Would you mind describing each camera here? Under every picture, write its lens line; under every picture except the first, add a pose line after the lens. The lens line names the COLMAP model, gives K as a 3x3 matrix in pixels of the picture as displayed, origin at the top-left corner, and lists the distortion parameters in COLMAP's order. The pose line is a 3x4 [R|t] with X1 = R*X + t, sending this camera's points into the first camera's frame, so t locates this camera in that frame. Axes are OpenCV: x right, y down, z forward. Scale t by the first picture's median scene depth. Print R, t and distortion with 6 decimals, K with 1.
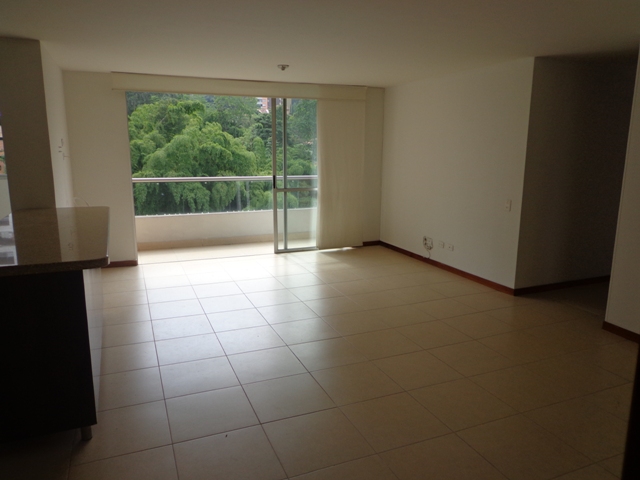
lens RADIAL K [[471.1, 0, 323.0], [0, 471.1, 238.2], [0, 0, 1]] dist [-0.004720, 0.000754]
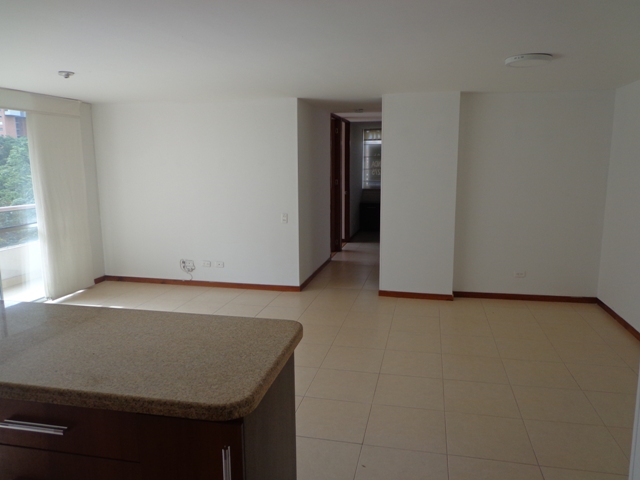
lens RADIAL K [[471.1, 0, 323.0], [0, 471.1, 238.2], [0, 0, 1]] dist [-0.004720, 0.000754]
pose [[0.570828, -0.136525, 0.809639, -0.414719], [0.160424, 0.985619, 0.053094, -0.053691], [-0.805245, 0.099578, 0.584521, 0.180238]]
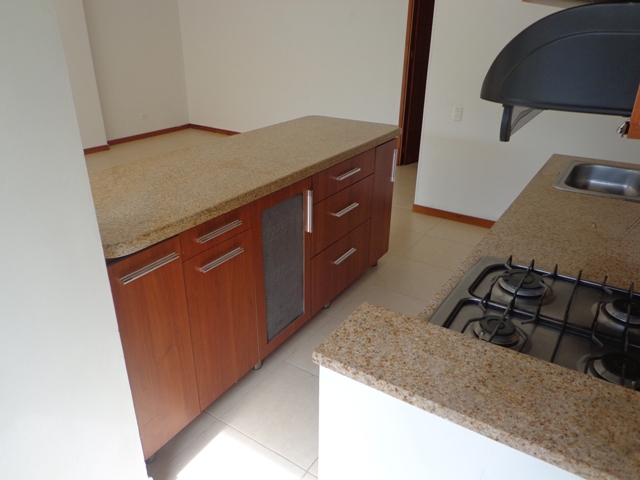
lens RADIAL K [[471.1, 0, 323.0], [0, 471.1, 238.2], [0, 0, 1]] dist [-0.004720, 0.000754]
pose [[-0.569482, -0.359131, 0.739402, -0.999881], [0.138849, 0.844559, 0.517147, -0.308264], [-0.810192, 0.397171, -0.431096, 1.530542]]
